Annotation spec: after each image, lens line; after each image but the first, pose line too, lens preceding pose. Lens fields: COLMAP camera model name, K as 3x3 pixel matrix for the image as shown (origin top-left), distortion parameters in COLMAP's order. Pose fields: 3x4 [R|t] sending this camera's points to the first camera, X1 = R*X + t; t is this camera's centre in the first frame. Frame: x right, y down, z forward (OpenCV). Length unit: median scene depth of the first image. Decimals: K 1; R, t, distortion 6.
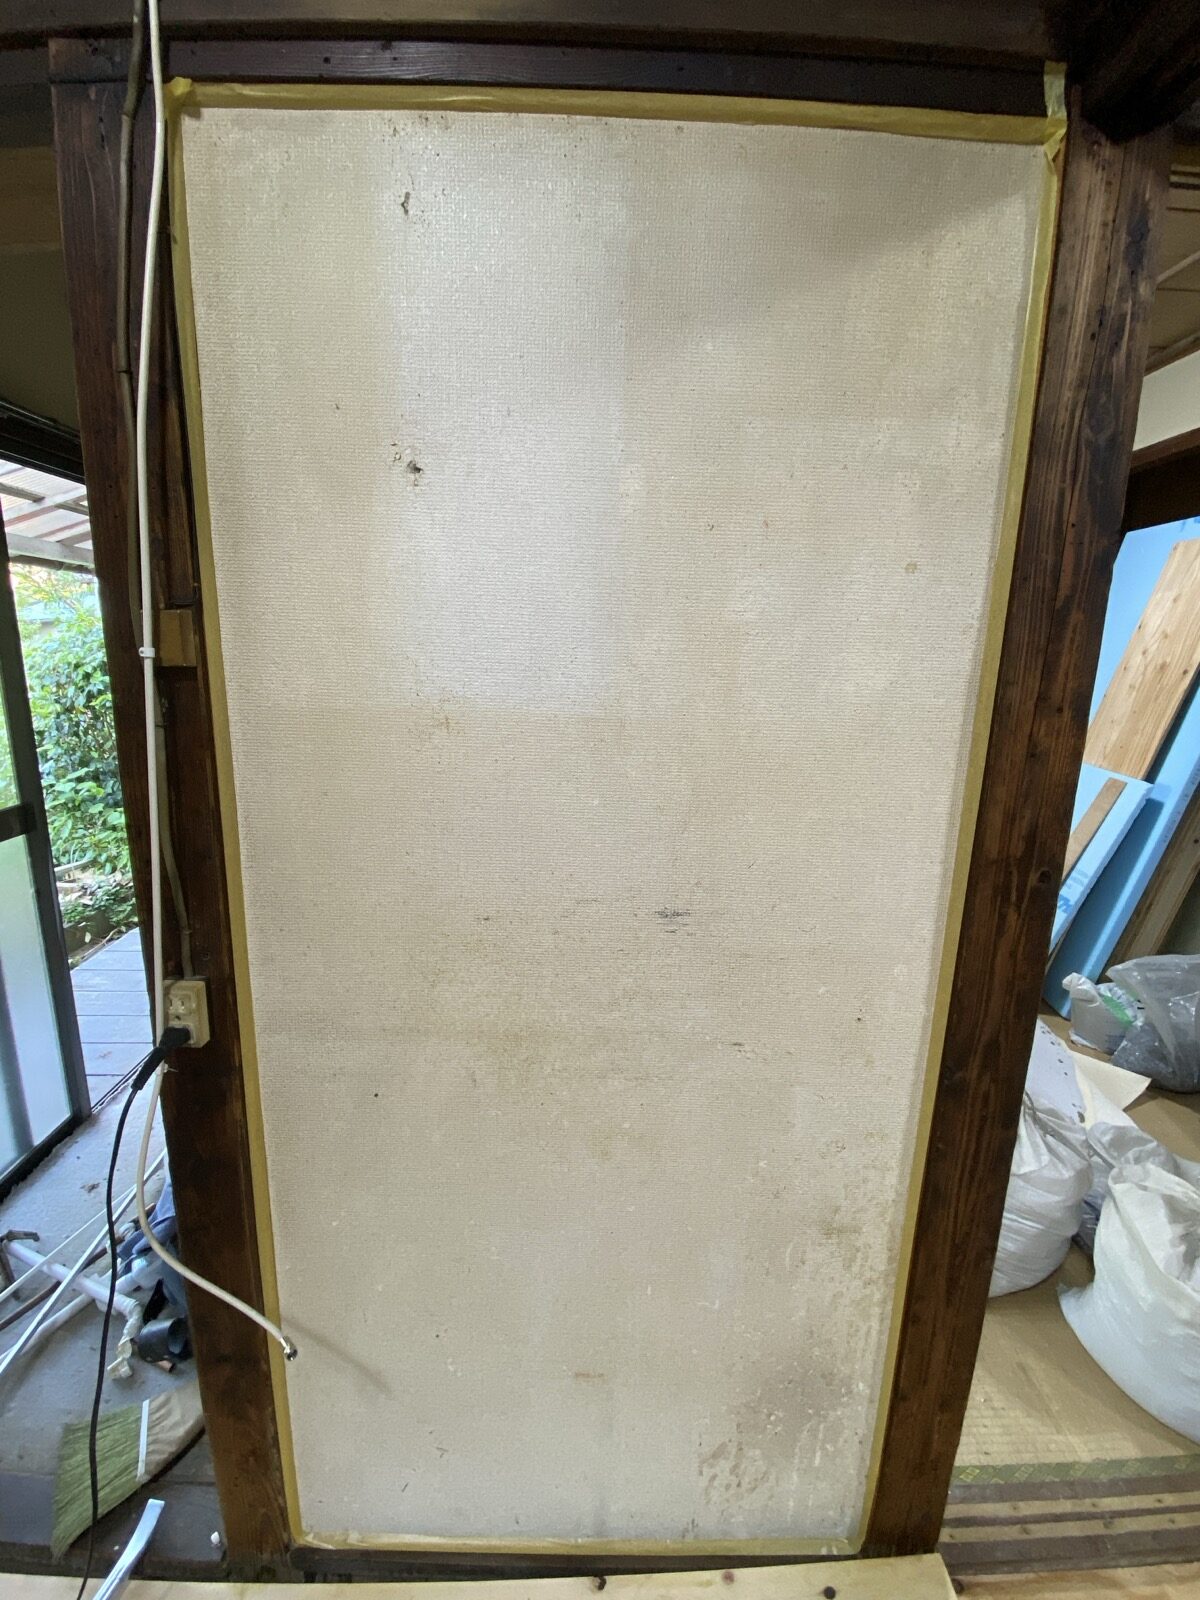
lens RADIAL K [[780.5, 0, 600.0], [0, 780.5, 800.0], [0, 0, 1]] dist [-0.029940, -0.001006]
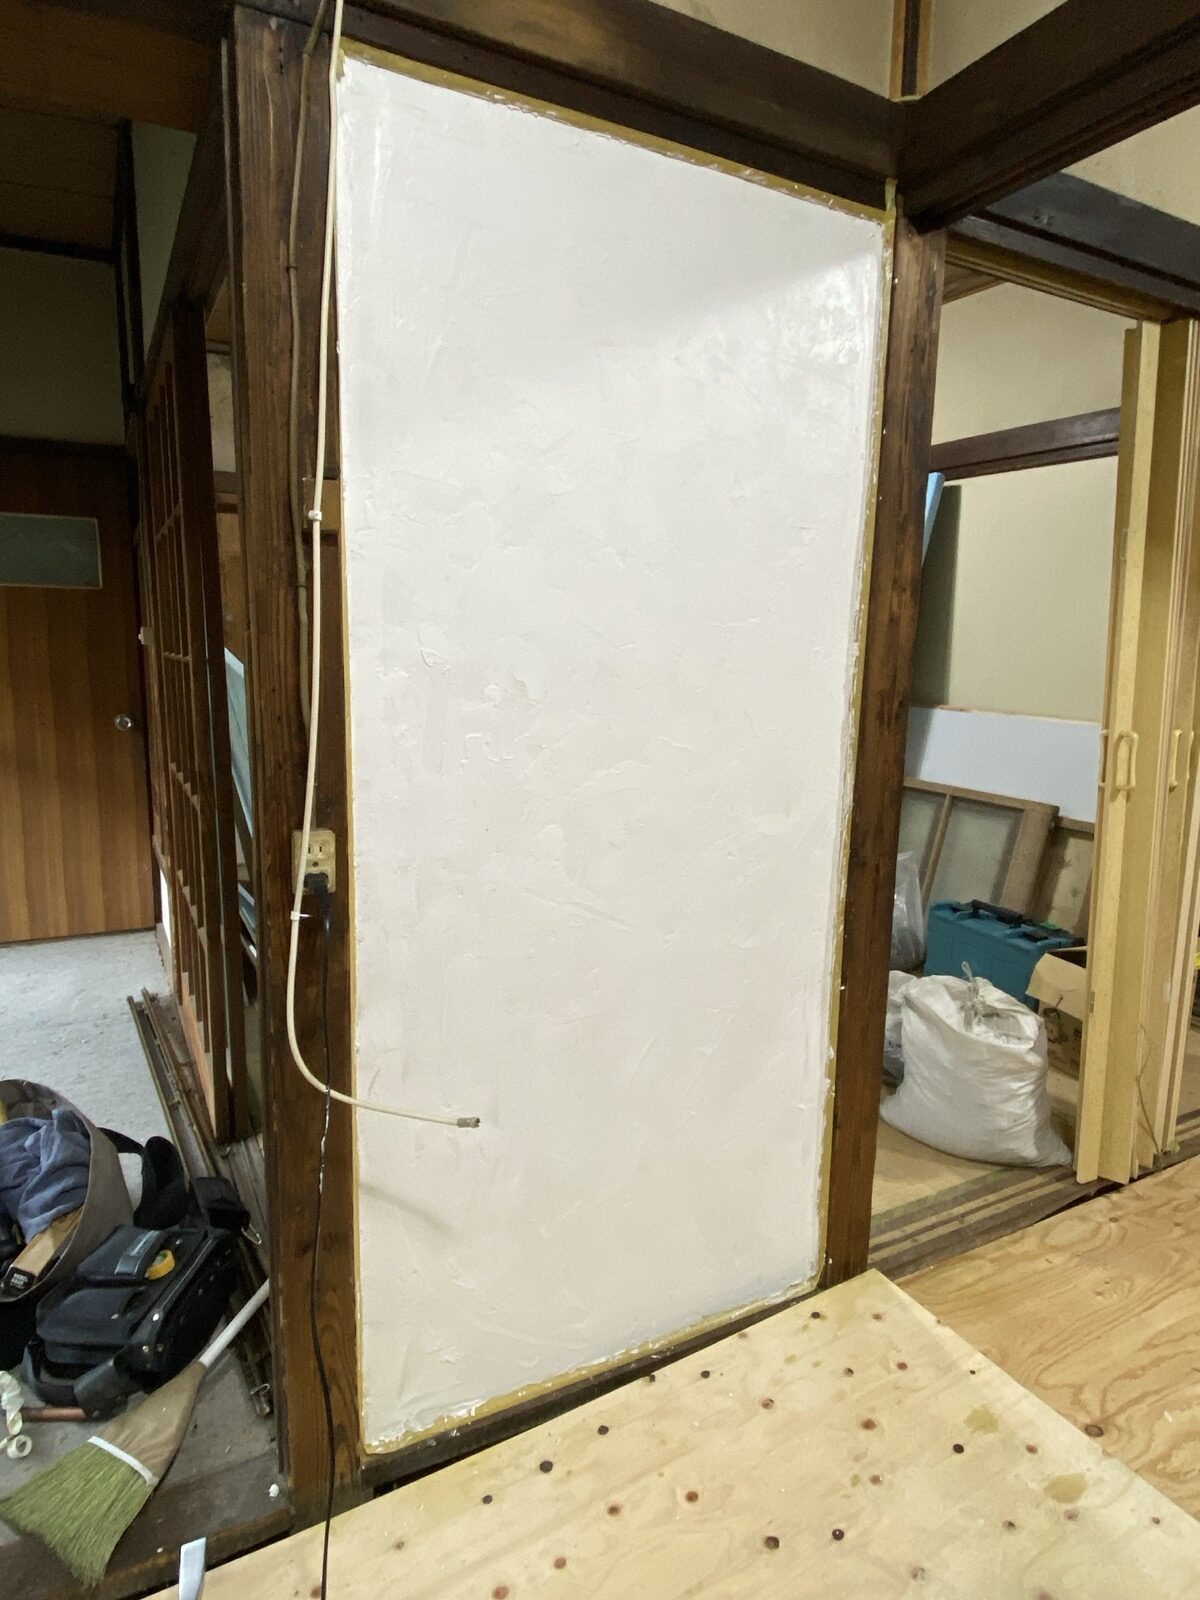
lens RADIAL K [[944.5, 0, 600.0], [0, 944.5, 800.0], [0, 0, 1]] dist [-0.001402, -0.000956]
pose [[0.887196, -0.083155, 0.453838, -0.728324], [0.107903, 0.993743, -0.028856, 0.254169], [-0.448598, 0.074571, 0.890617, -0.323017]]
